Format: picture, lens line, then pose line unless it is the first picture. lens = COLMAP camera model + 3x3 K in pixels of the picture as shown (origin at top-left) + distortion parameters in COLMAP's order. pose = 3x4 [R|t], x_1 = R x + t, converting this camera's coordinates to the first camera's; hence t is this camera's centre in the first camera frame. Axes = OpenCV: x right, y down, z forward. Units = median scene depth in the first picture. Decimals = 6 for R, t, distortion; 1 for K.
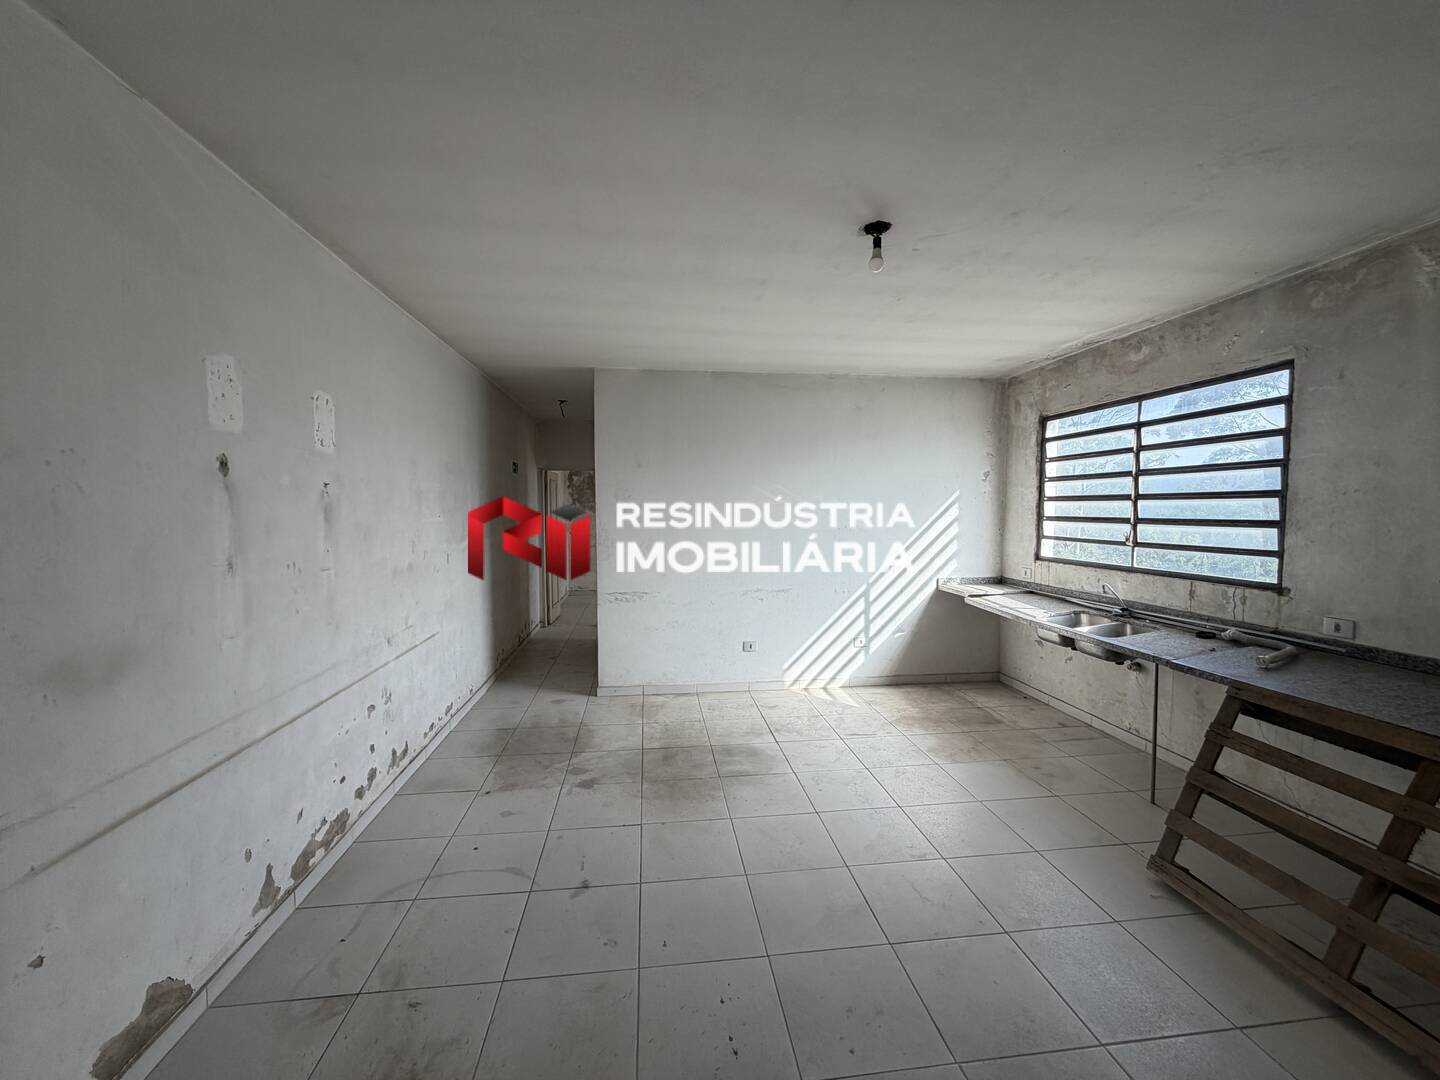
lens RADIAL K [[572.6, 0, 718.8], [0, 572.6, 541.3], [0, 0, 1]] dist [-0.006121, 0.000821]
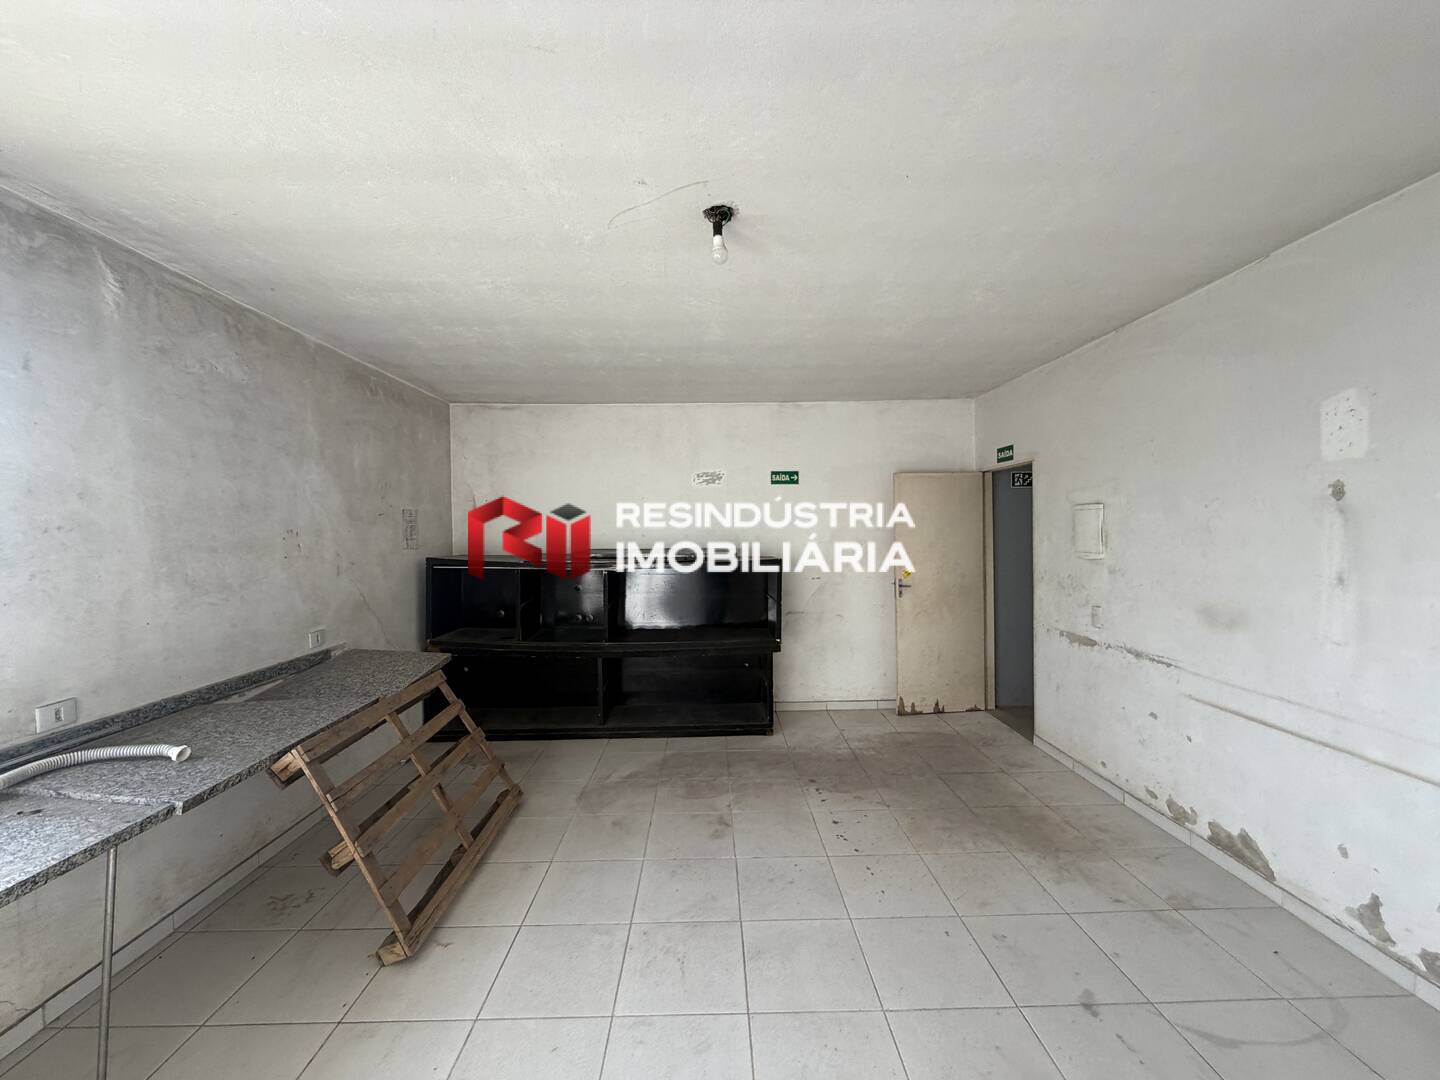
lens RADIAL K [[572.6, 0, 714.3], [0, 572.6, 543.3], [0, 0, 1]] dist [-0.006121, 0.000821]
pose [[-0.993093, 0.014815, 0.116392, 0.208208], [0.024136, 0.996575, 0.079090, -0.133799], [-0.114822, 0.081353, -0.990049, 2.053480]]
